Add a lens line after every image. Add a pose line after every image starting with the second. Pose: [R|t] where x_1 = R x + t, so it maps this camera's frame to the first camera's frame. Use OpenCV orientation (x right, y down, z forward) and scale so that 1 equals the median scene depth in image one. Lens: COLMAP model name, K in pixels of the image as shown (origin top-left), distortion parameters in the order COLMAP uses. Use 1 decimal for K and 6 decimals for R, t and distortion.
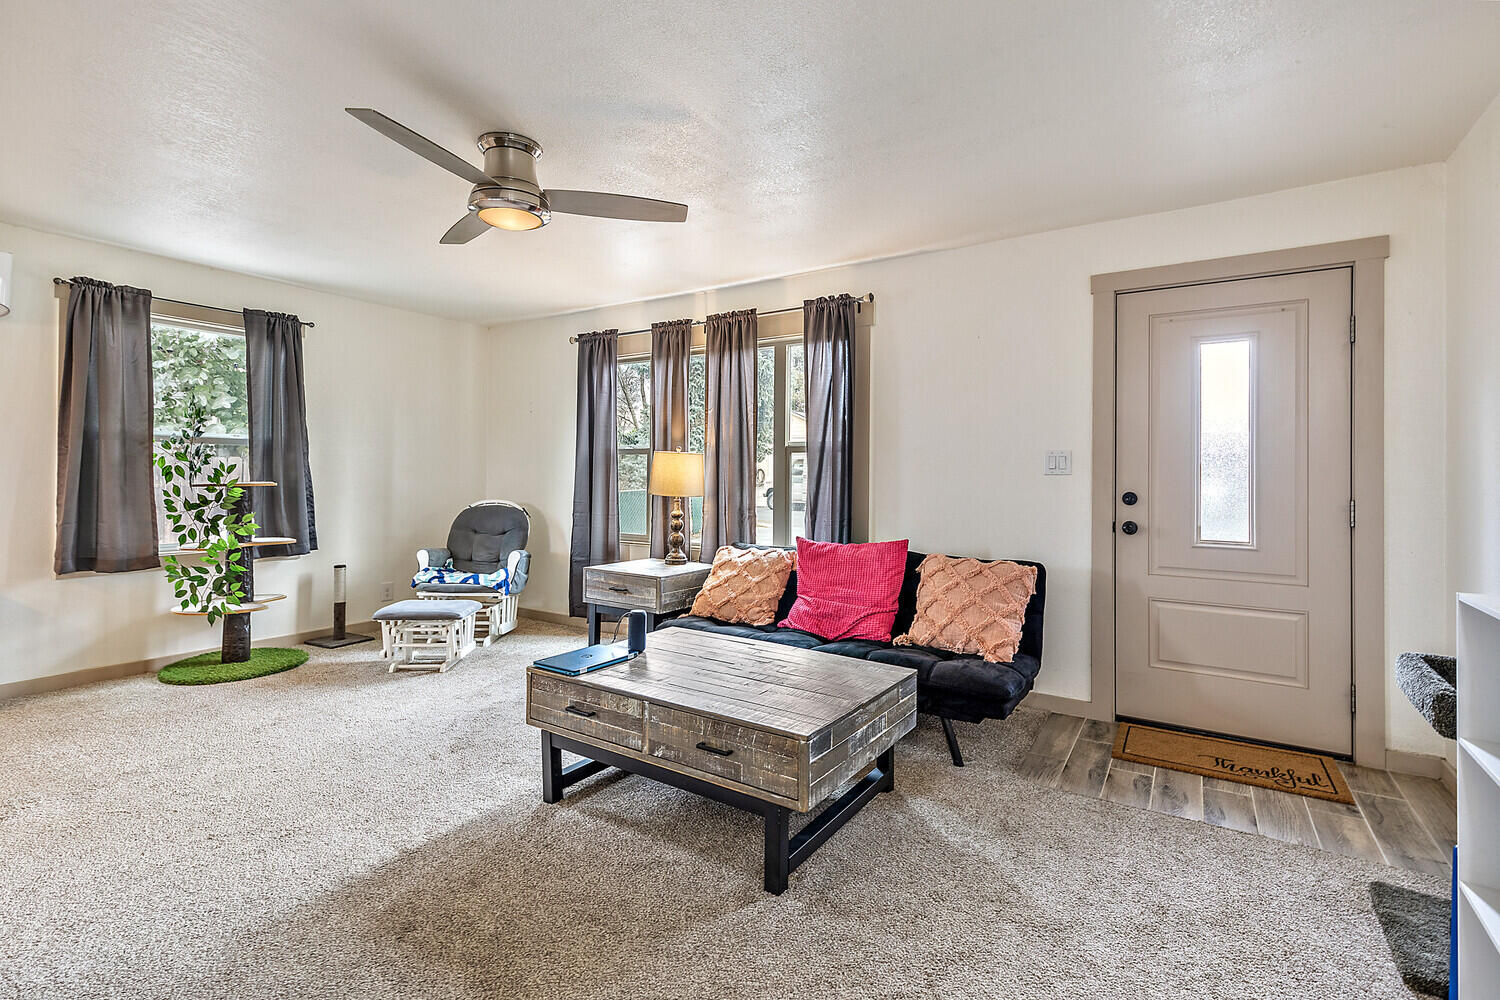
lens RADIAL K [[685.6, 0, 745.3], [0, 685.6, 484.1], [0, 0, 1]] dist [0.004215, 0.001208]
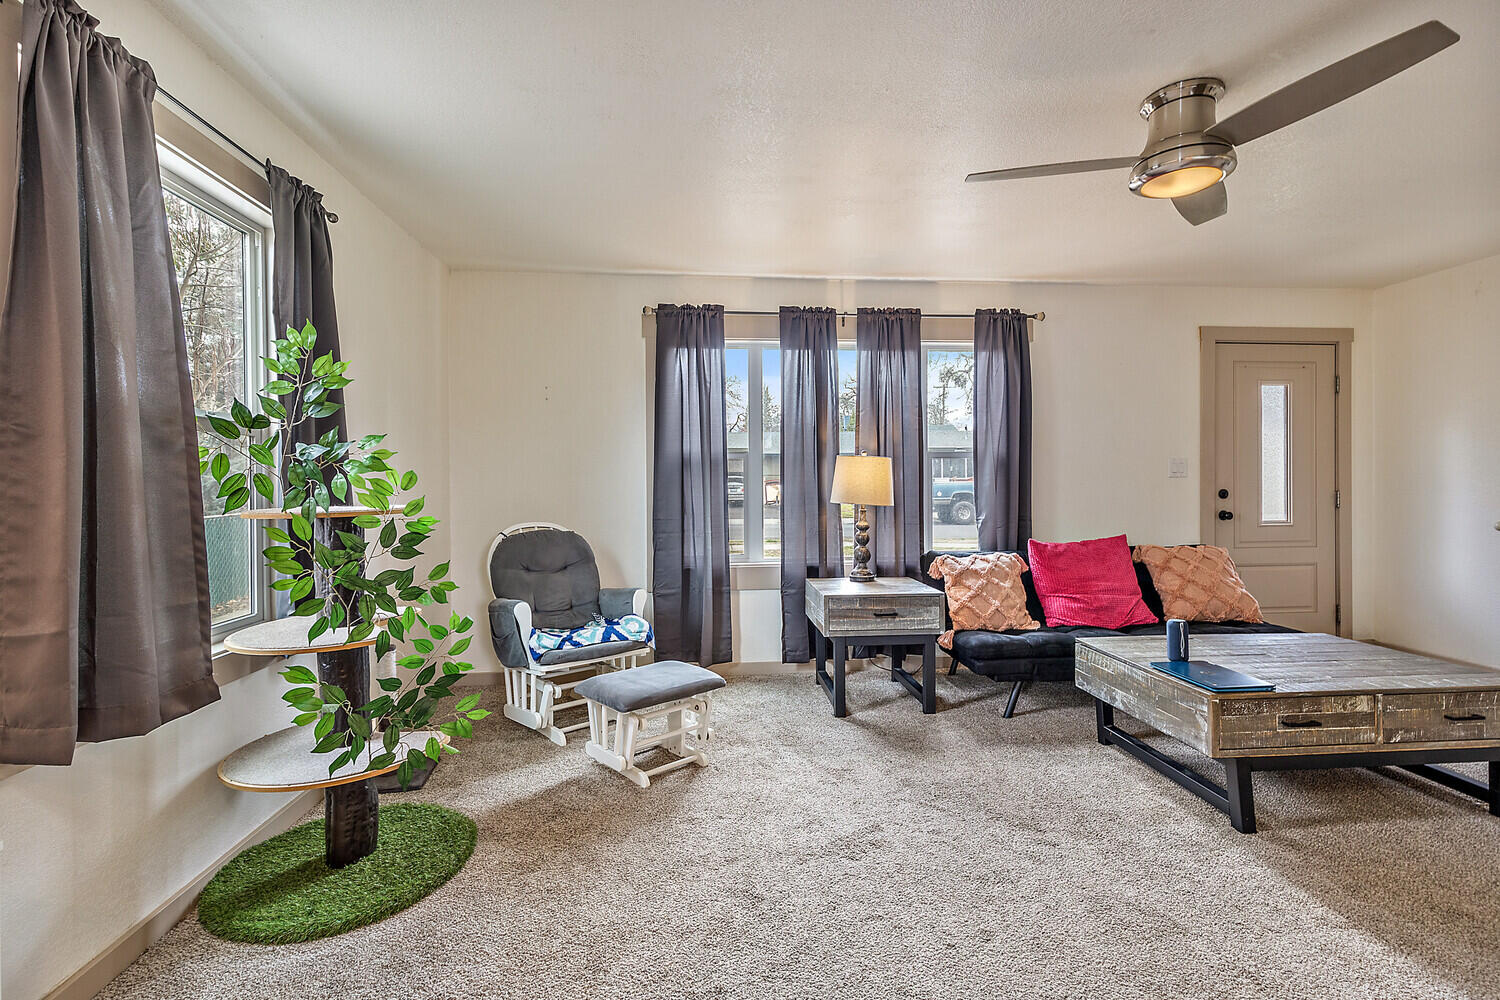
lens RADIAL K [[685.6, 0, 746.7], [0, 685.6, 497.8], [0, 0, 1]] dist [0.004215, 0.001208]
pose [[0.781833, -0.027141, 0.622897, -0.992747], [0.021561, 0.999631, 0.016494, -0.013691], [-0.623115, 0.000535, 0.782130, 0.499381]]
